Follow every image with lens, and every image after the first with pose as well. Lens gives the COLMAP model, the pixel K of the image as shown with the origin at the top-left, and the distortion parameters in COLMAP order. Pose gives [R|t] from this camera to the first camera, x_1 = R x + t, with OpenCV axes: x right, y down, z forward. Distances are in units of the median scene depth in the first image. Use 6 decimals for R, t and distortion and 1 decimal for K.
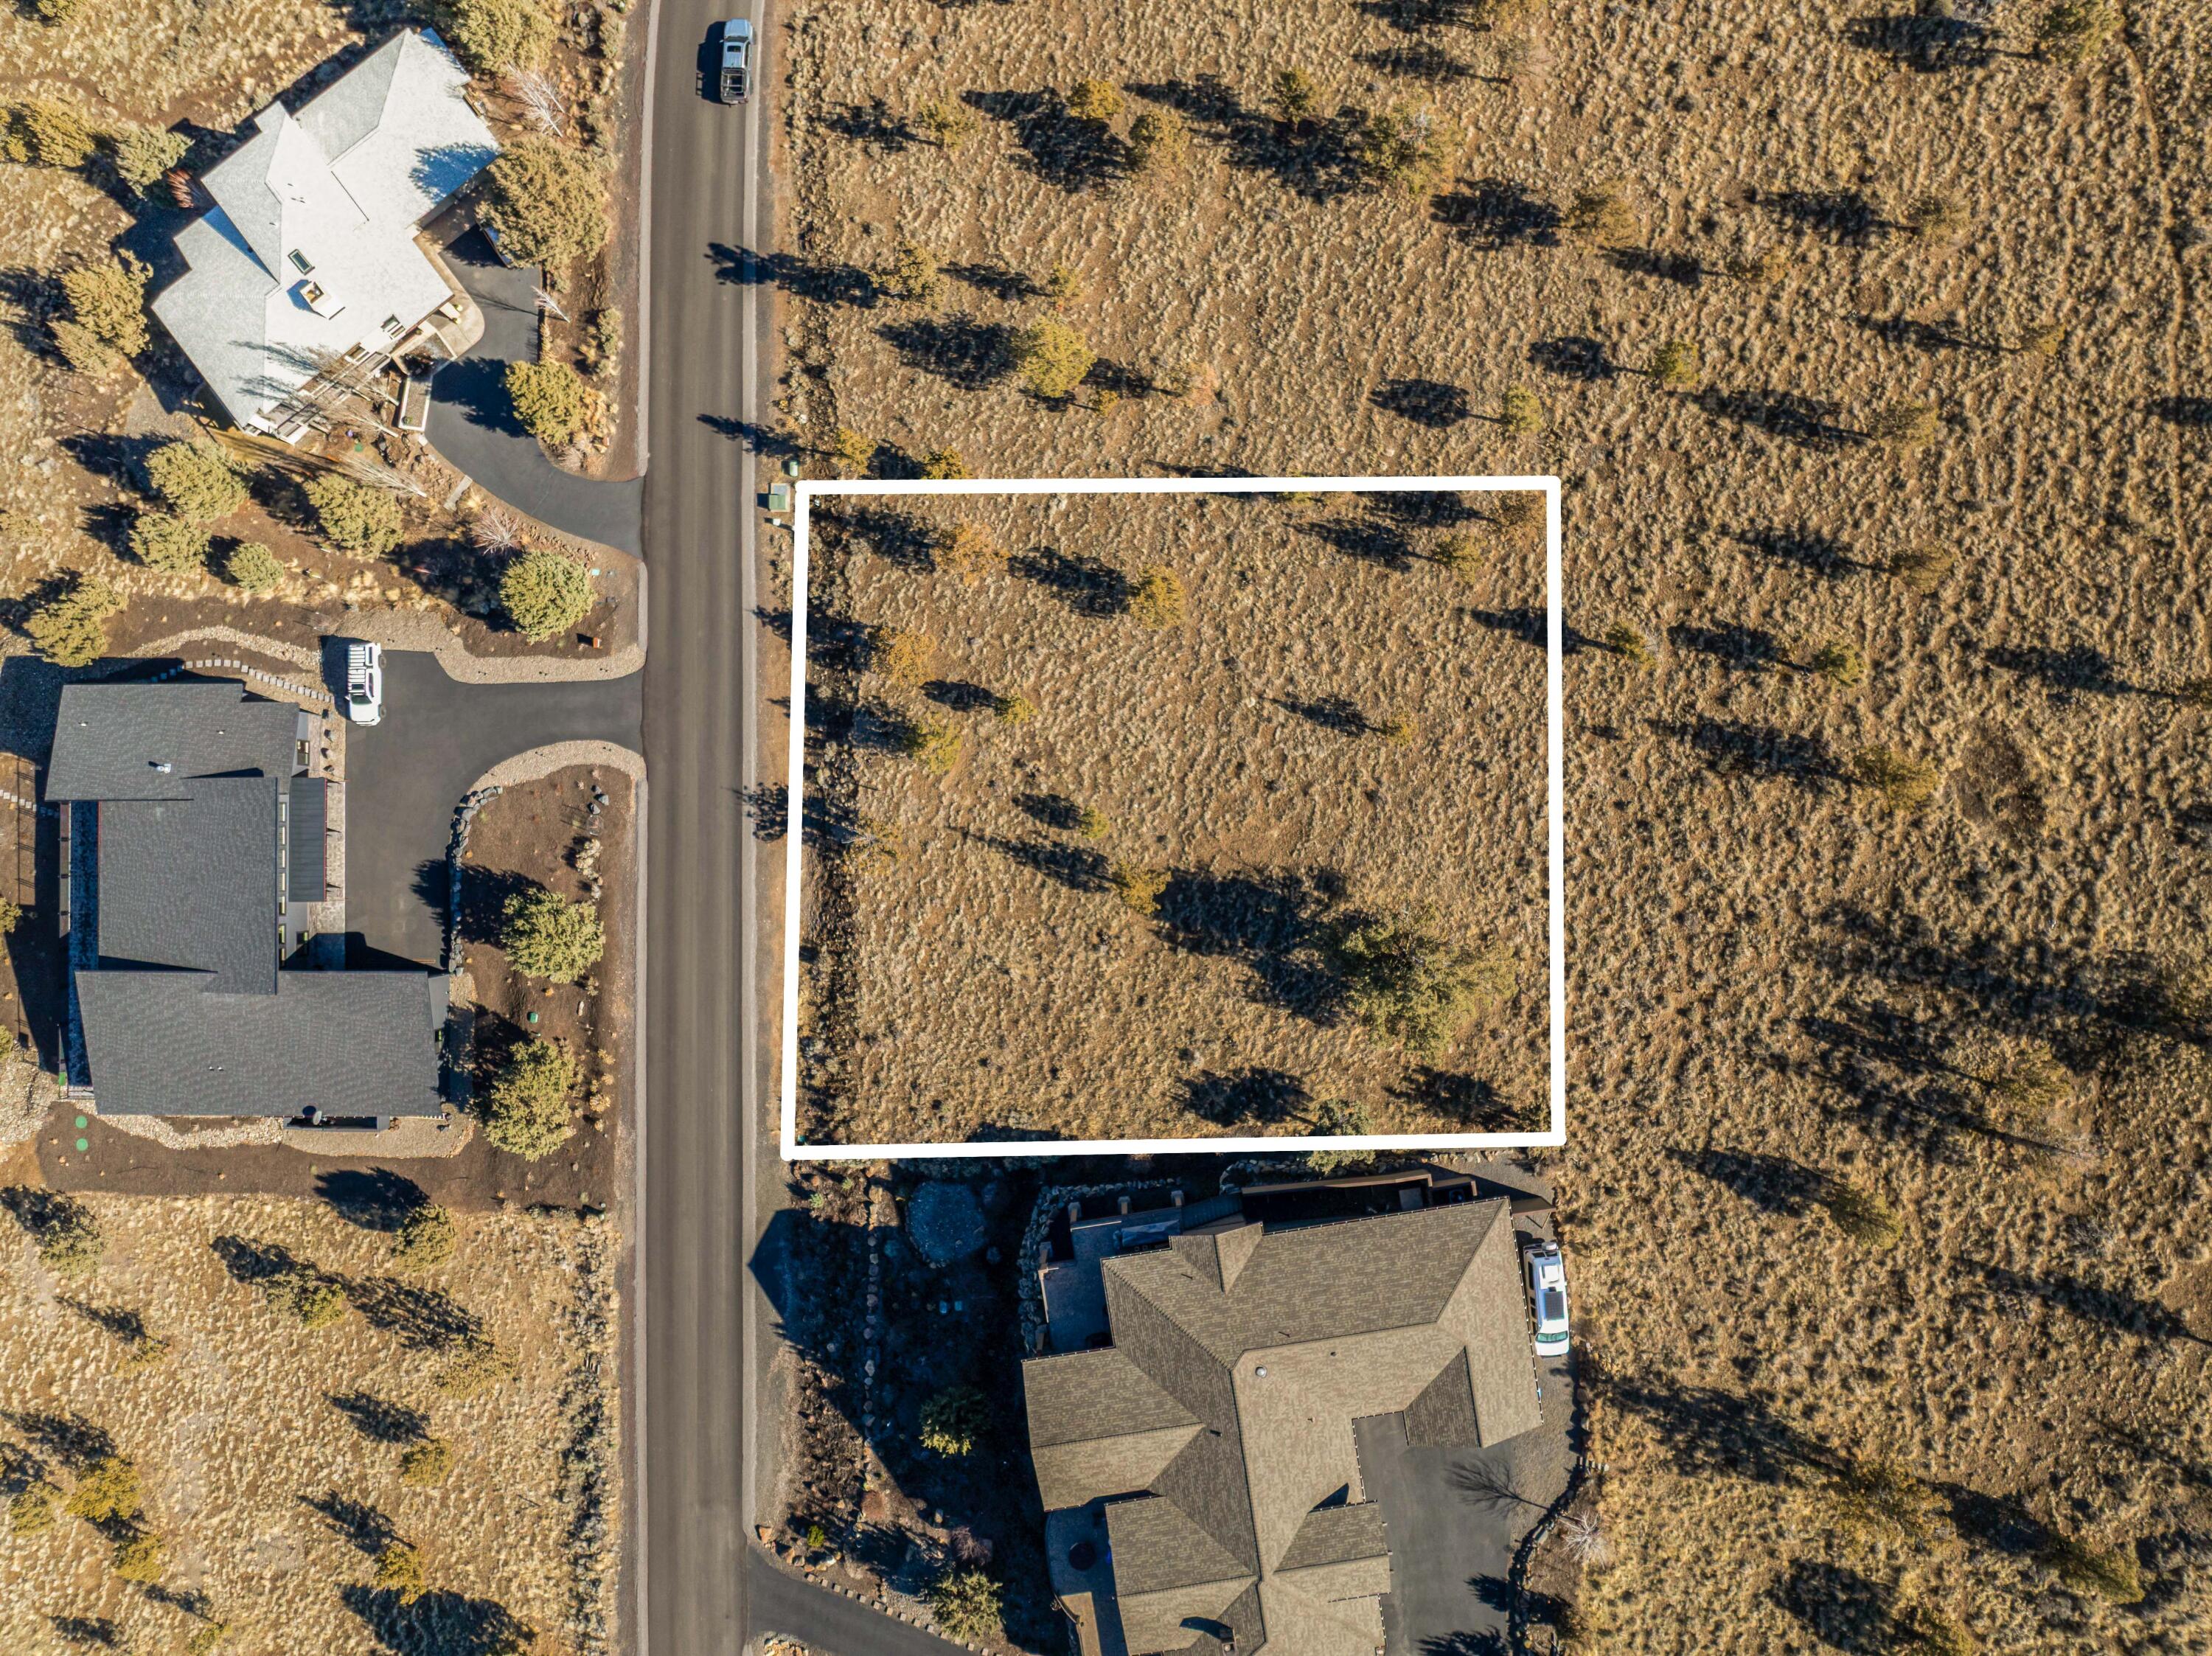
lens RADIAL K [[1555.9, 0, 1095.7], [0, 1555.9, 822.2], [0, 0, 1]] dist [-0.050927, 0.021644]
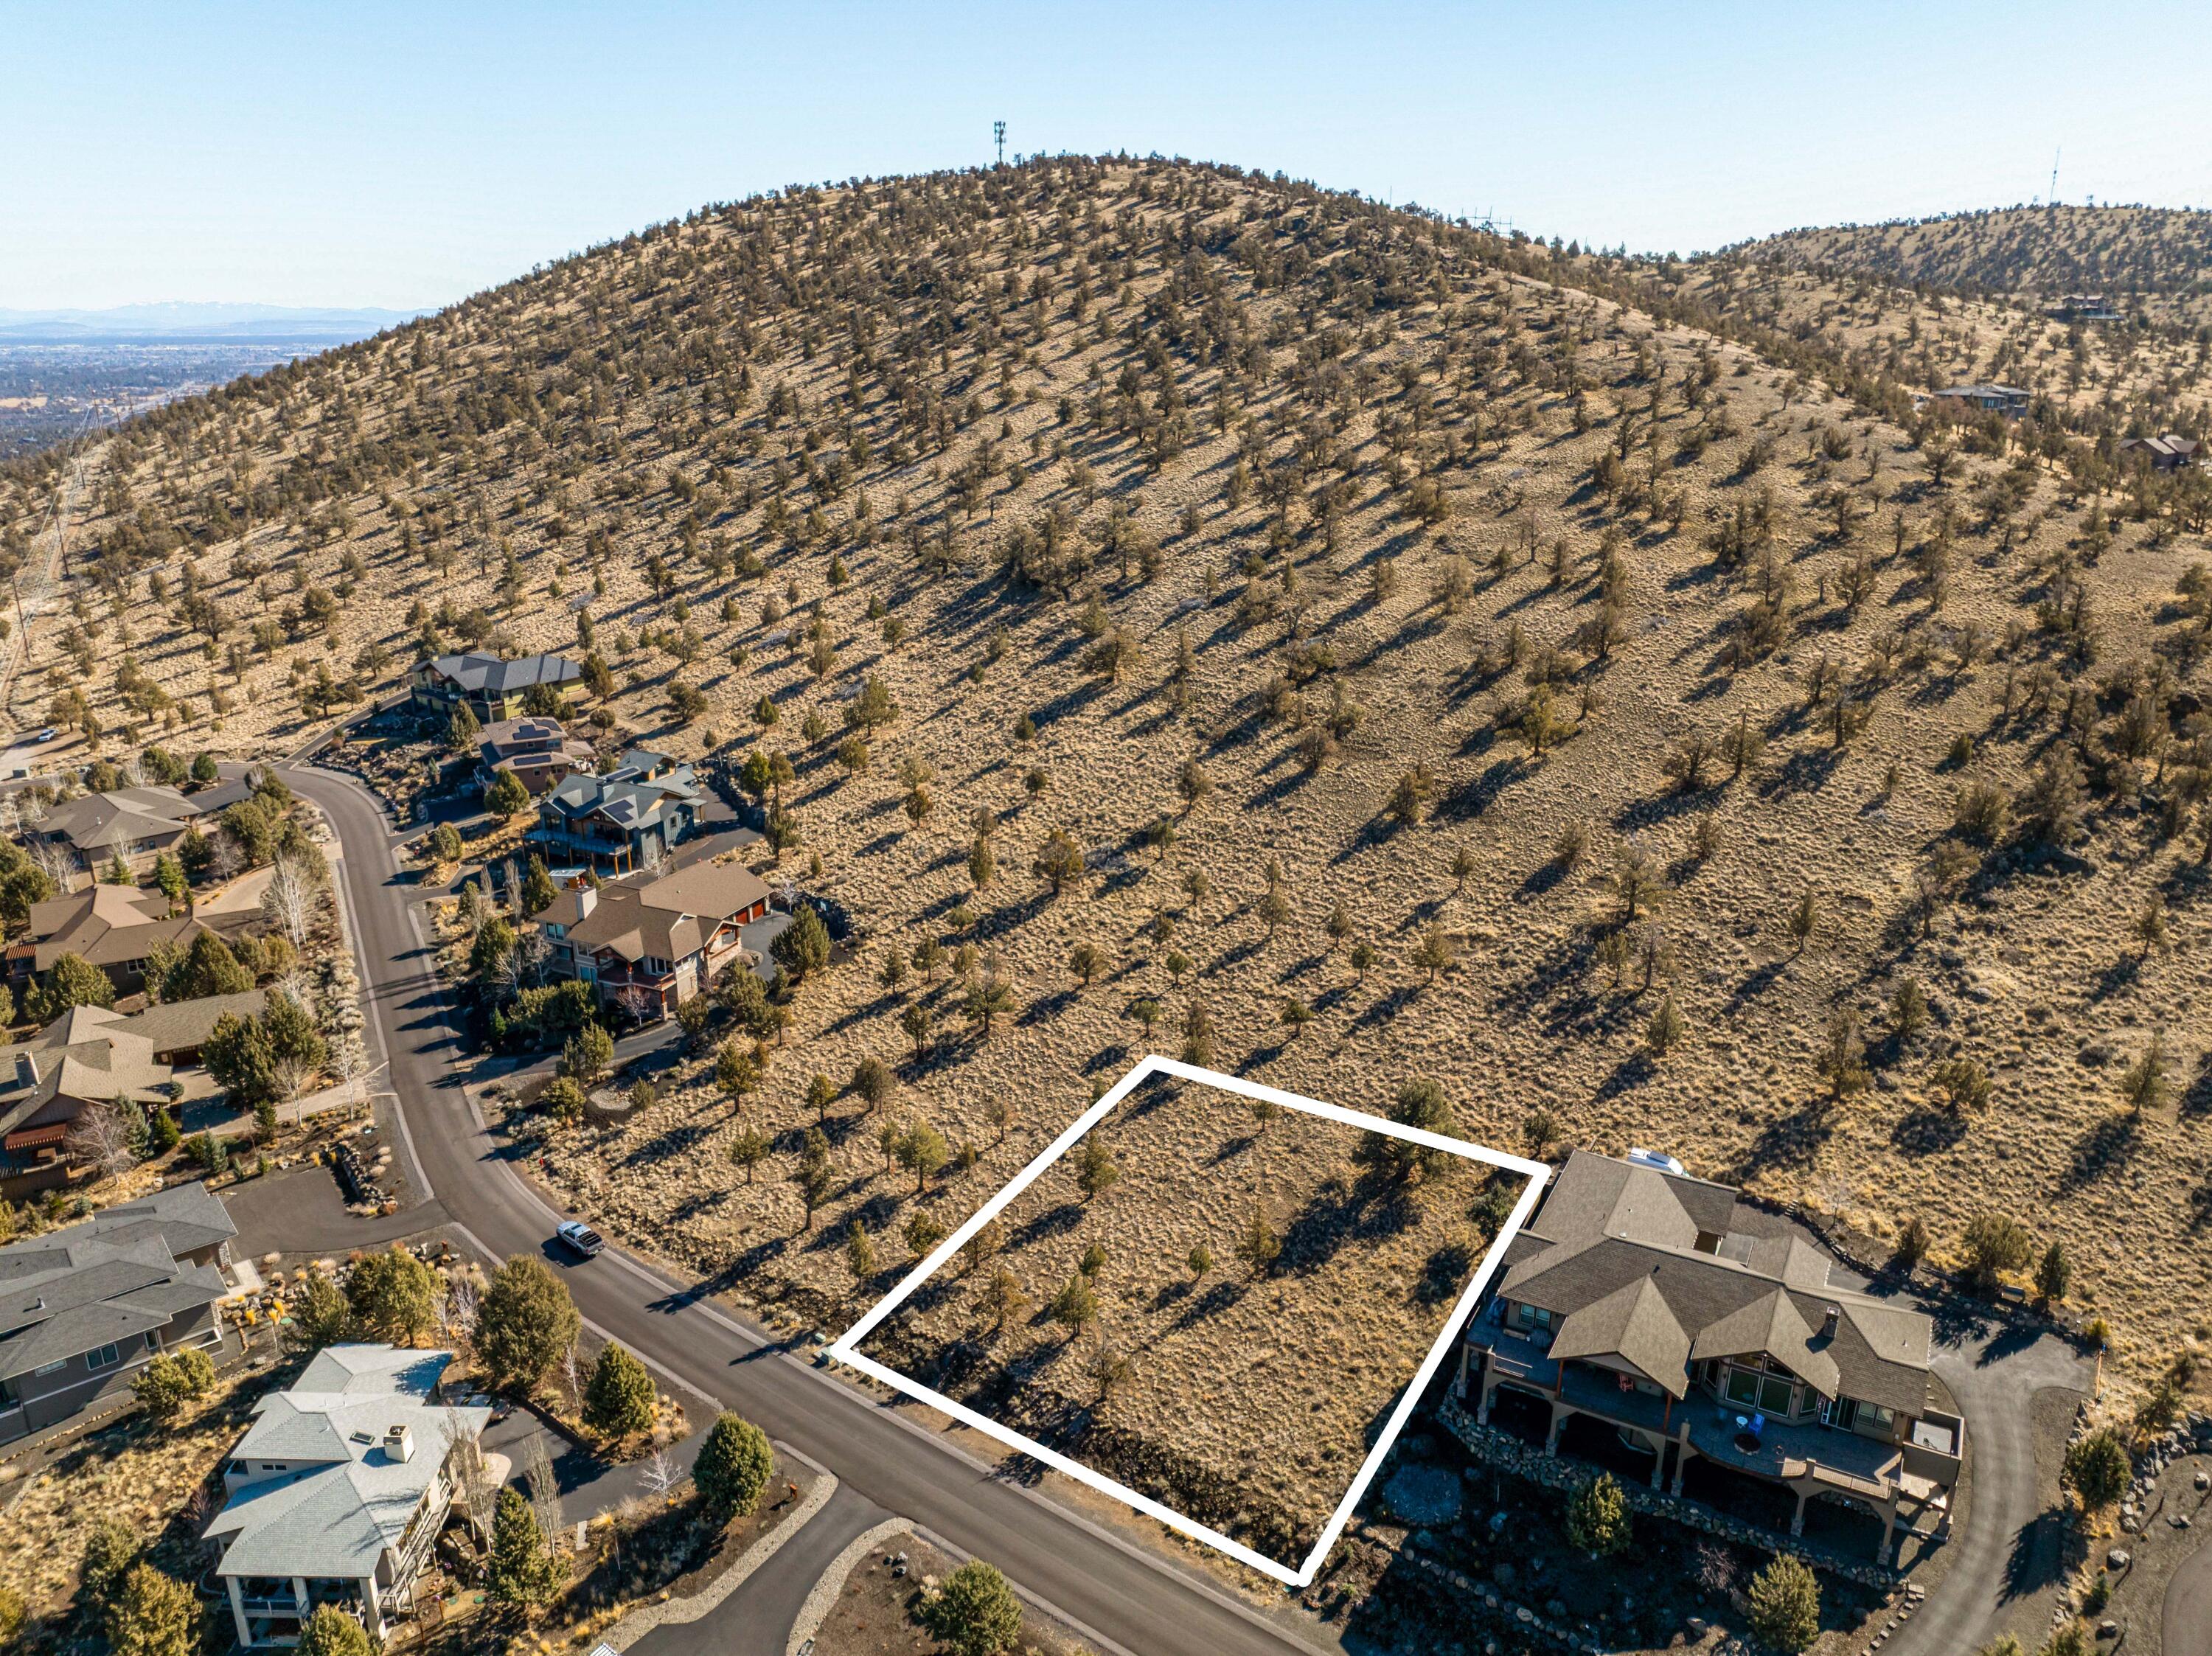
lens RADIAL K [[1555.9, 0, 1106.0], [0, 1555.9, 832.8], [0, 0, 1]] dist [-0.050927, 0.021644]
pose [[0.615229, -0.245011, 0.749308, -0.910277], [0.788124, 0.213805, -0.577189, 0.595275], [-0.018788, 0.945652, 0.324638, 0.224304]]
